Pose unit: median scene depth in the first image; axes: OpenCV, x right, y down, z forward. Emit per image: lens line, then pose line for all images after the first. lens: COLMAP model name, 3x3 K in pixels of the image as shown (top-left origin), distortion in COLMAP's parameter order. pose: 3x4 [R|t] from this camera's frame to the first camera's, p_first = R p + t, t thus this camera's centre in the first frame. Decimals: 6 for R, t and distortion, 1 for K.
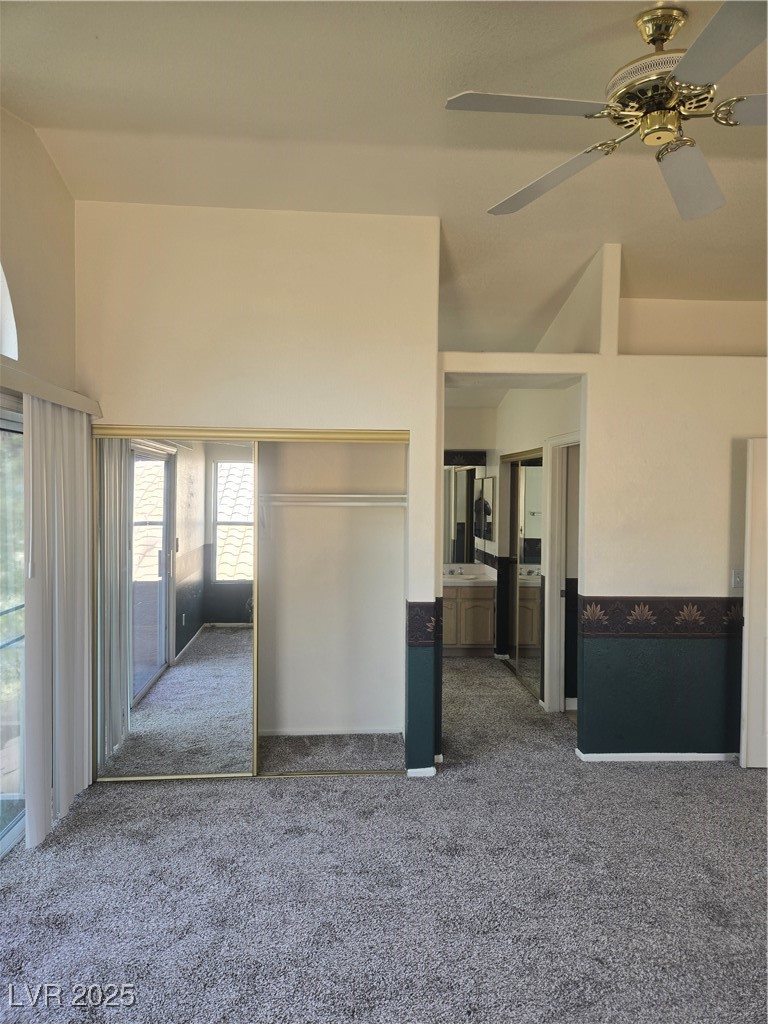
lens RADIAL K [[695.0, 0, 385.0], [0, 695.0, 513.6], [0, 0, 1]] dist [0.078614, -0.058772]
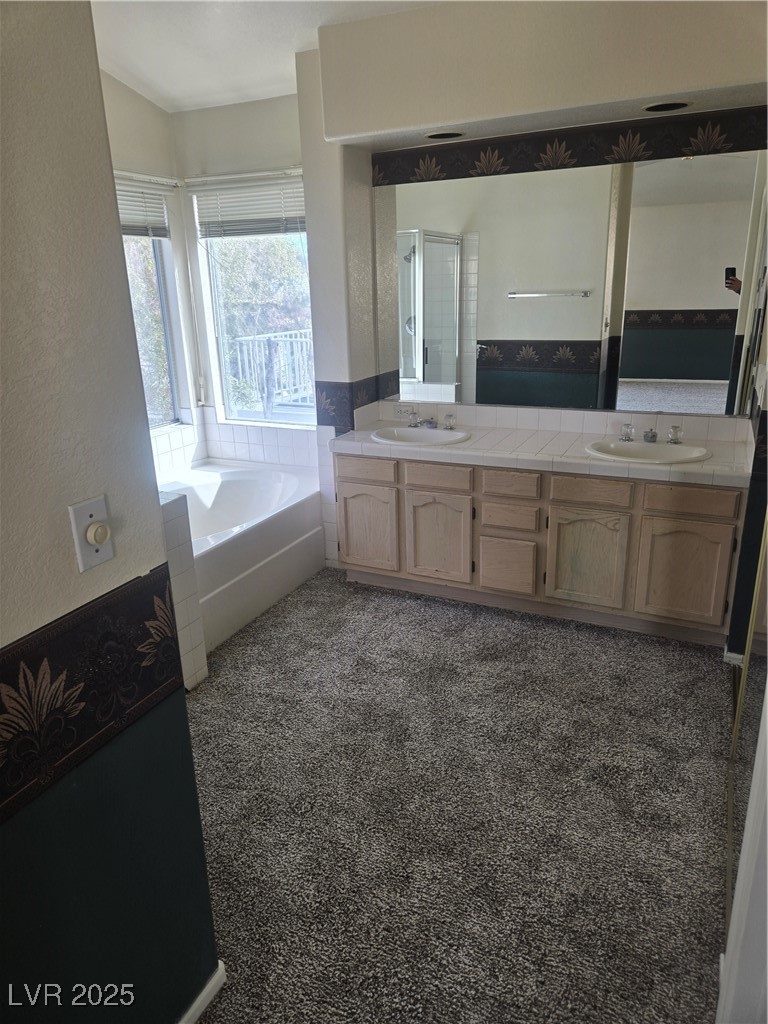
lens RADIAL K [[695.0, 0, 385.4], [0, 695.0, 510.2], [0, 0, 1]] dist [0.078614, -0.058772]
pose [[0.869994, 0.119661, -0.478322, 0.174315], [0.021282, 0.960087, 0.278892, 0.005242], [0.492603, -0.252814, 0.832723, 0.585875]]
